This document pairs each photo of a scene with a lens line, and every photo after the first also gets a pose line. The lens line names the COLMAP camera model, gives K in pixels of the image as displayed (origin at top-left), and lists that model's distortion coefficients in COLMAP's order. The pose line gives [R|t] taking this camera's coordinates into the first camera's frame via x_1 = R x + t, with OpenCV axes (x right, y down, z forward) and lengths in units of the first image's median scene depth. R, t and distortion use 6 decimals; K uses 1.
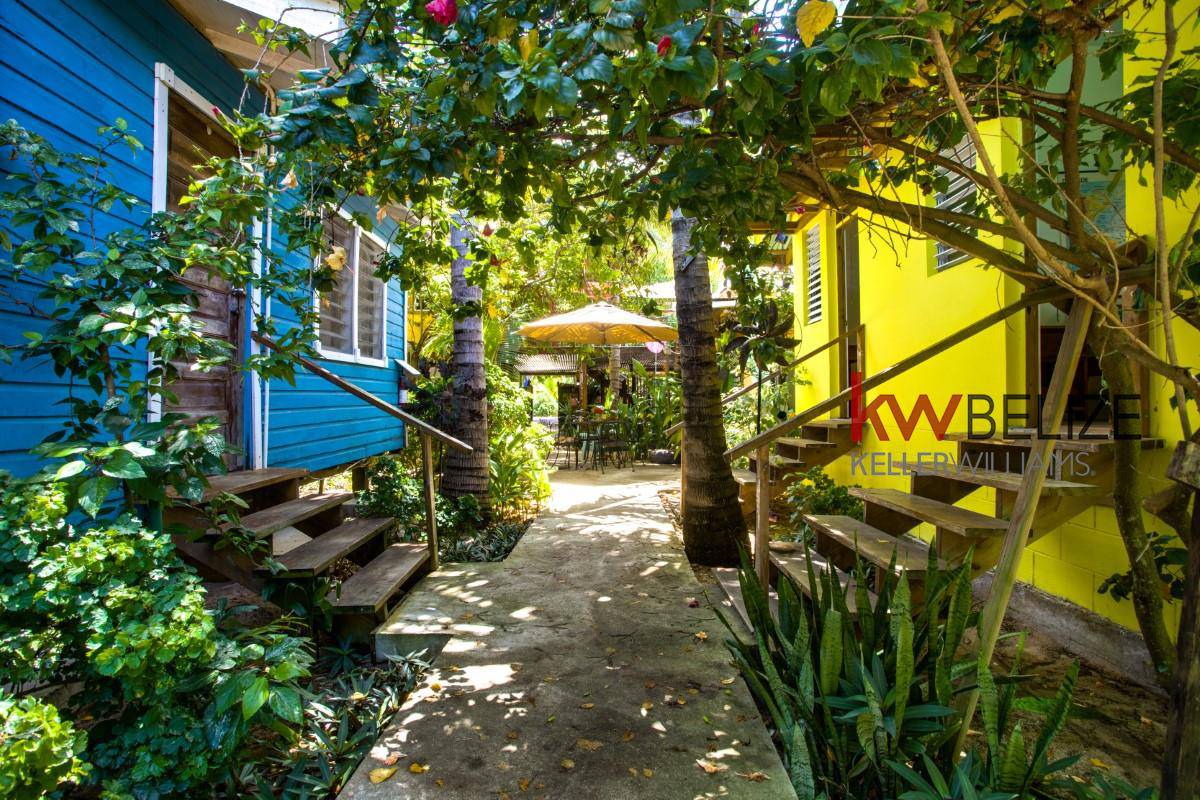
lens RADIAL K [[594.2, 0, 601.0], [0, 594.2, 399.2], [0, 0, 1]] dist [-0.044229, 0.015940]
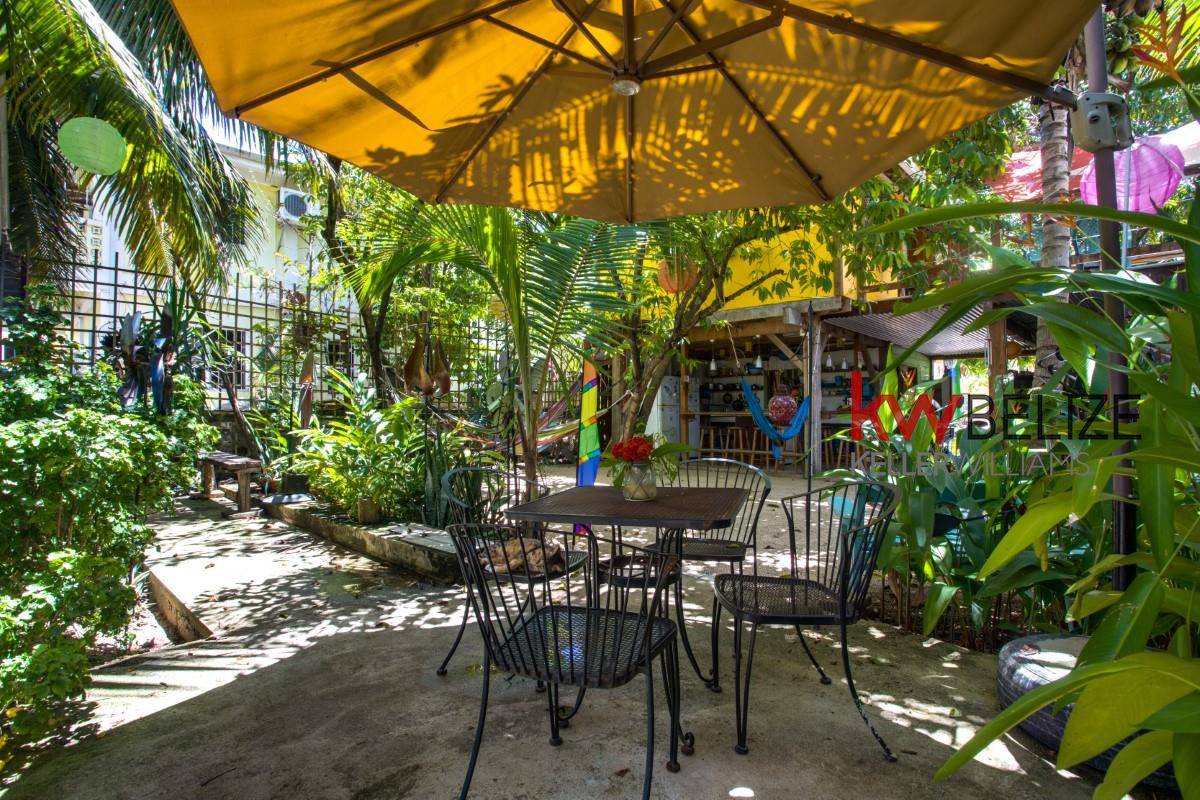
lens RADIAL K [[594.2, 0, 597.6], [0, 594.2, 402.1], [0, 0, 1]] dist [-0.044229, 0.015940]
pose [[0.702317, -0.011069, -0.711778, 0.063150], [0.008812, 0.999938, -0.006856, 0.004559], [0.711810, -0.001458, 0.702371, 0.360830]]
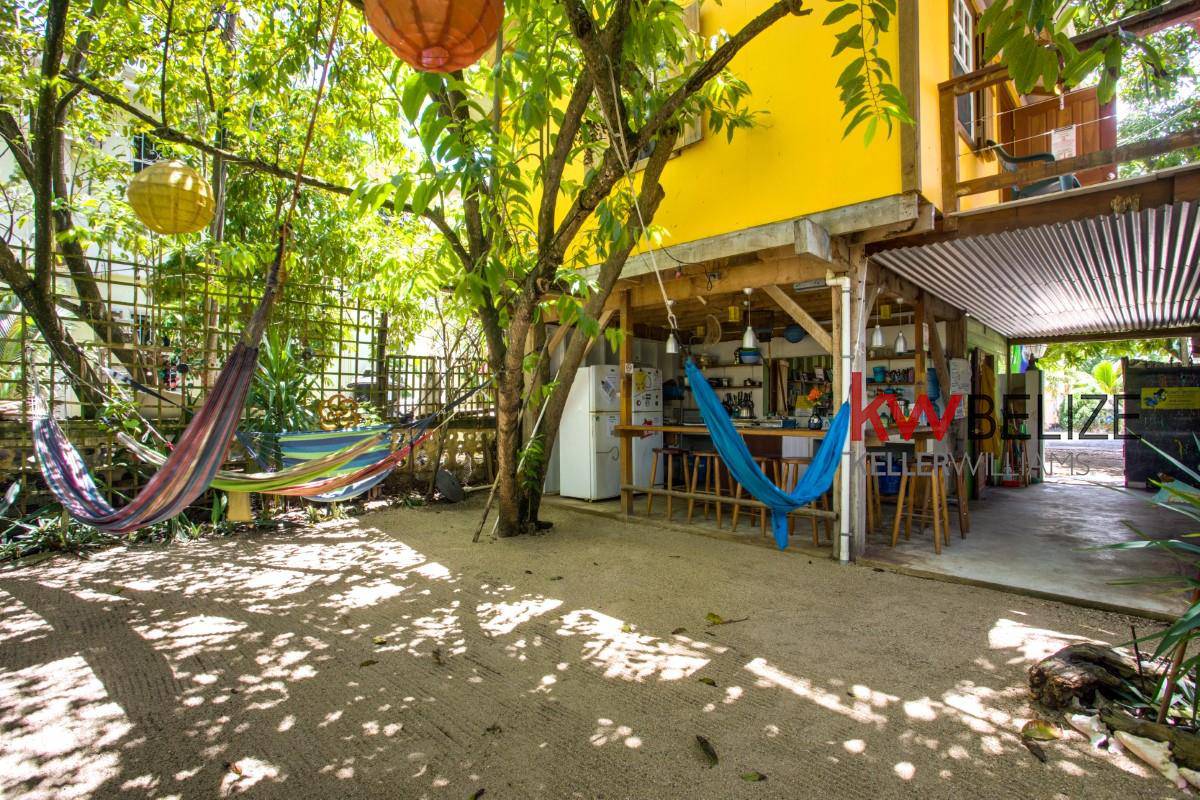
lens RADIAL K [[594.2, 0, 594.5], [0, 594.2, 407.3], [0, 0, 1]] dist [-0.044229, 0.015940]
pose [[0.691167, 0.004850, -0.722679, -0.043520], [0.004187, 0.999934, 0.010715, -0.002242], [0.722683, -0.010432, 0.691101, 0.559476]]
